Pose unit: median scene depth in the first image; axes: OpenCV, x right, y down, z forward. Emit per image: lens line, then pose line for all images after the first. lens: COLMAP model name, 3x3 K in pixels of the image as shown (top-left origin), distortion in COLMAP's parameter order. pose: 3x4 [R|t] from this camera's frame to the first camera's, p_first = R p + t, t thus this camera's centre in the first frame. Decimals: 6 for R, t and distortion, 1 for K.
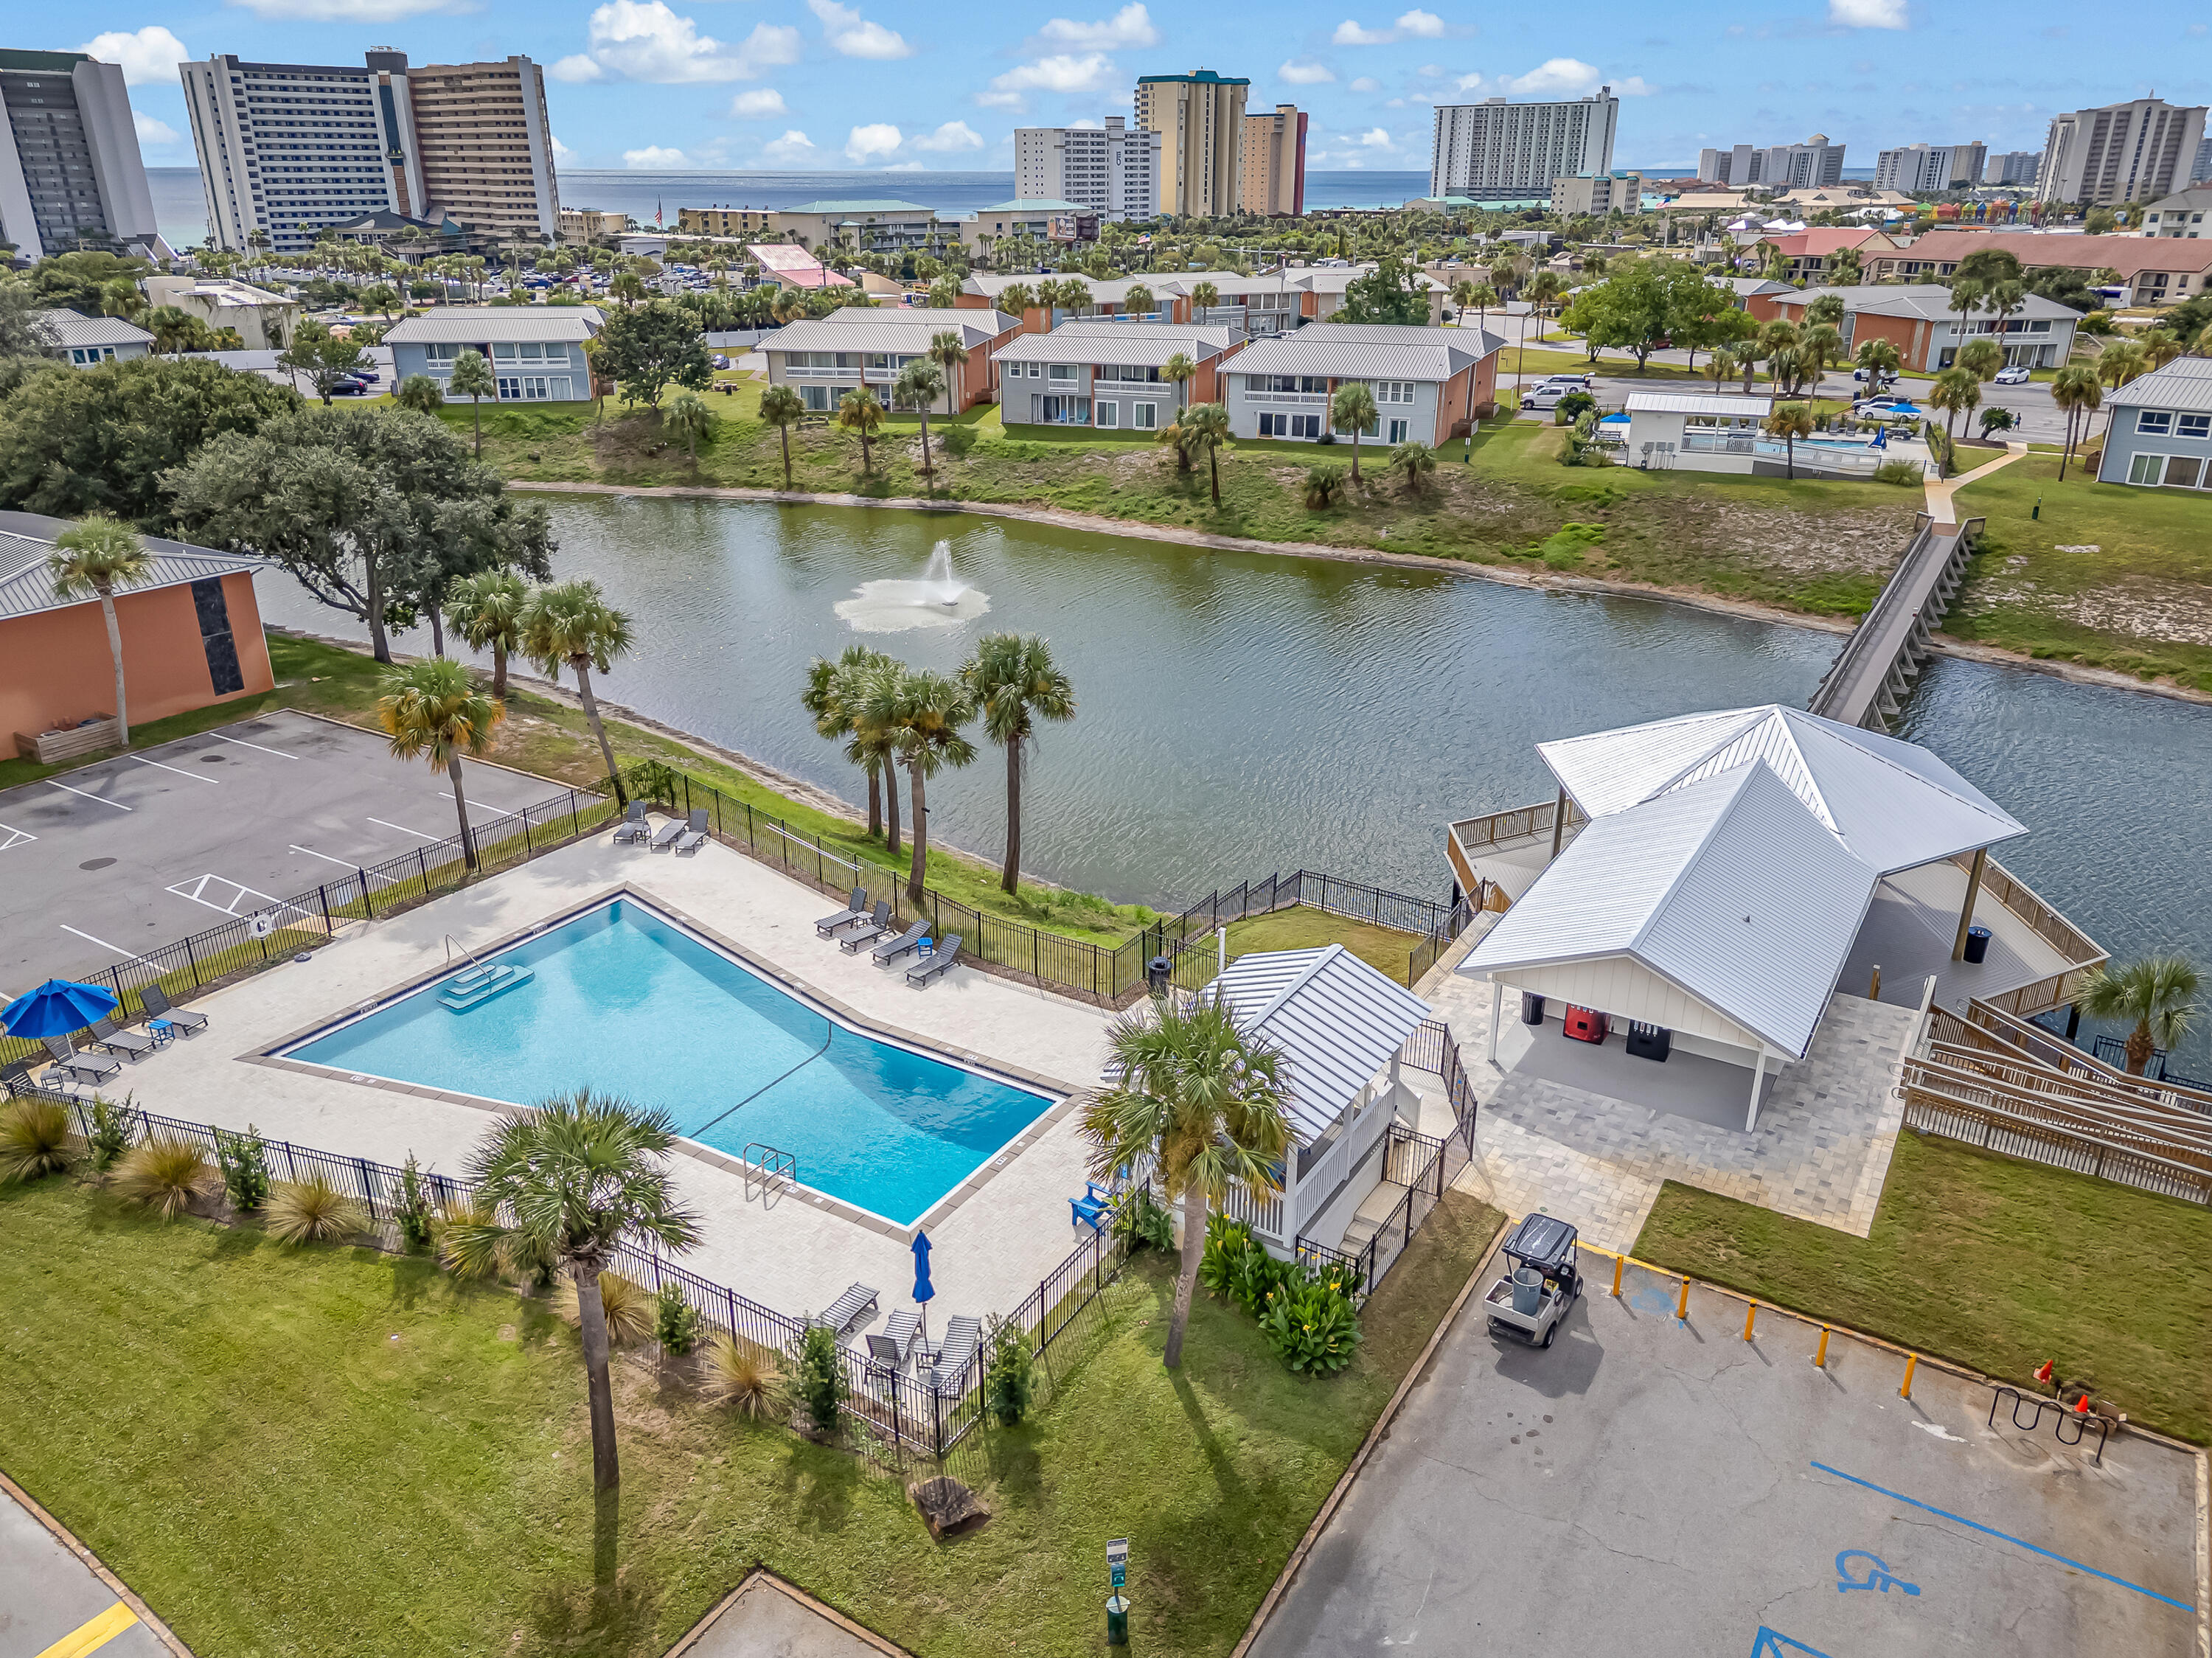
lens RADIAL K [[1568.9, 0, 1106.0], [0, 1568.9, 829.0], [0, 0, 1]] dist [0.027789, -0.009616]
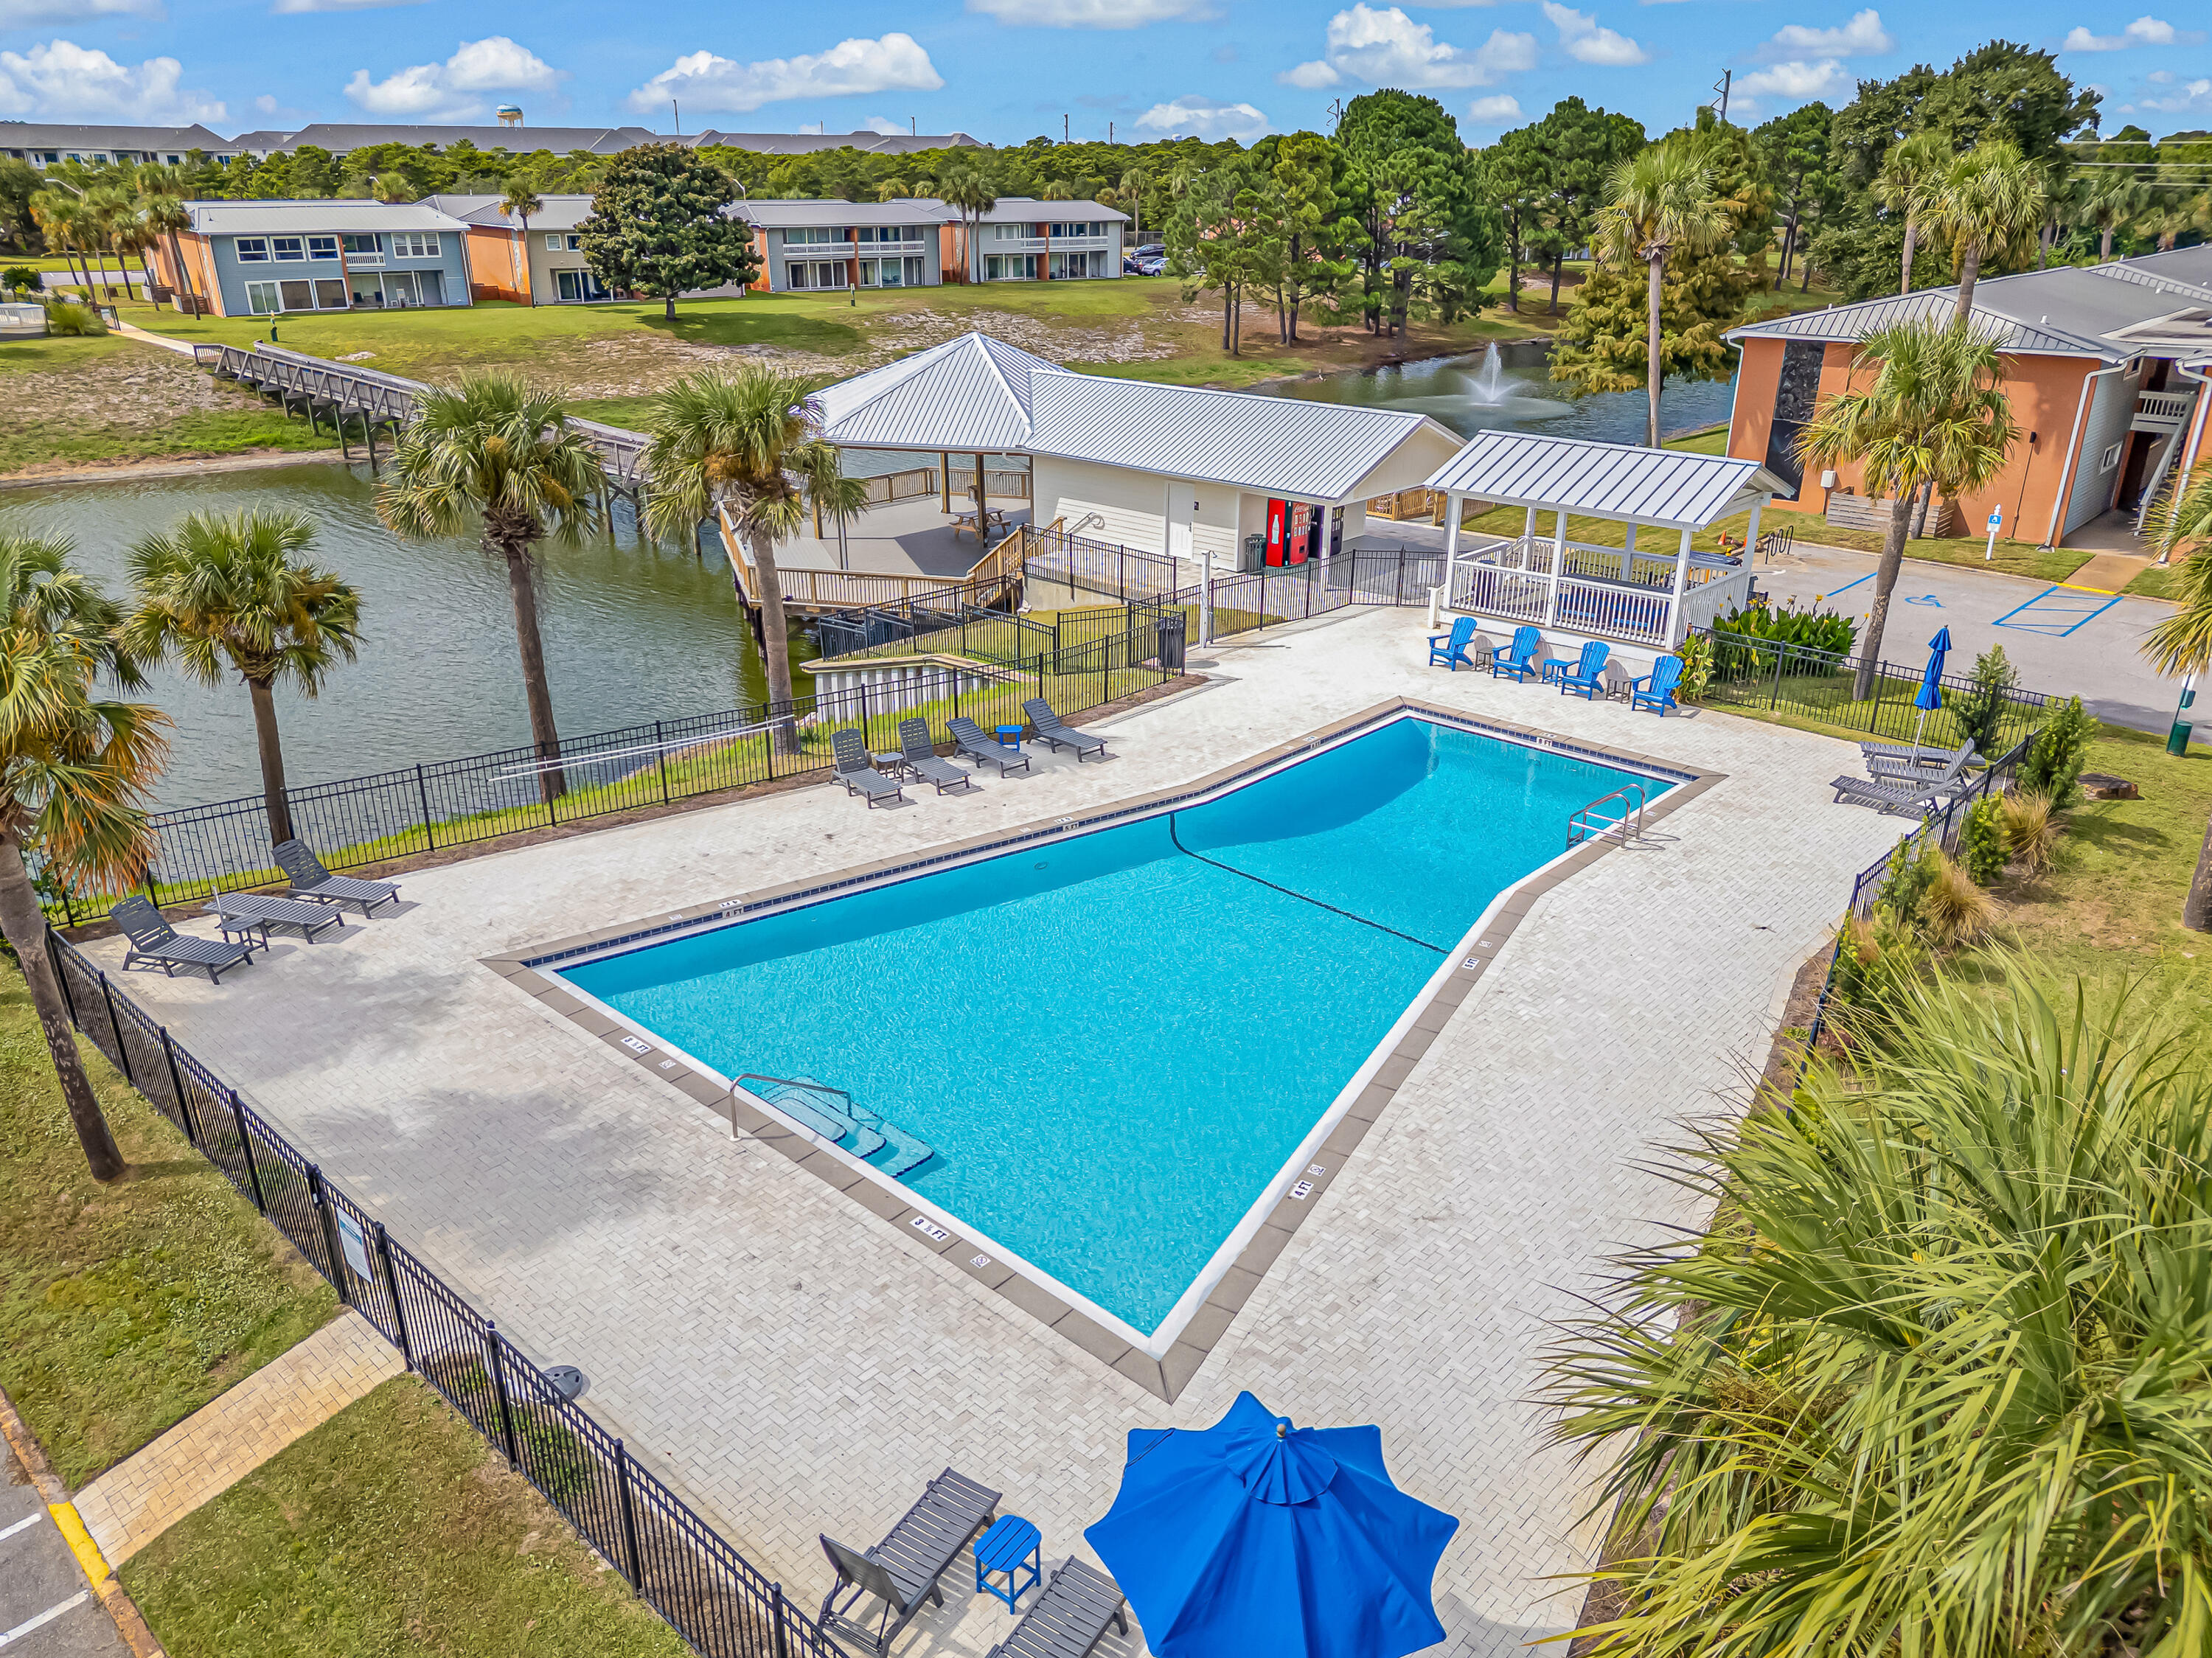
lens RADIAL K [[1582.3, 0, 1106.0], [0, 1582.3, 829.0], [0, 0, 1]] dist [0.001794, 0.000494]
pose [[0.187410, -0.376266, 0.907360, -0.205382], [0.359229, 0.885993, 0.293208, -0.020931], [-0.914238, 0.271000, 0.301210, 0.210732]]
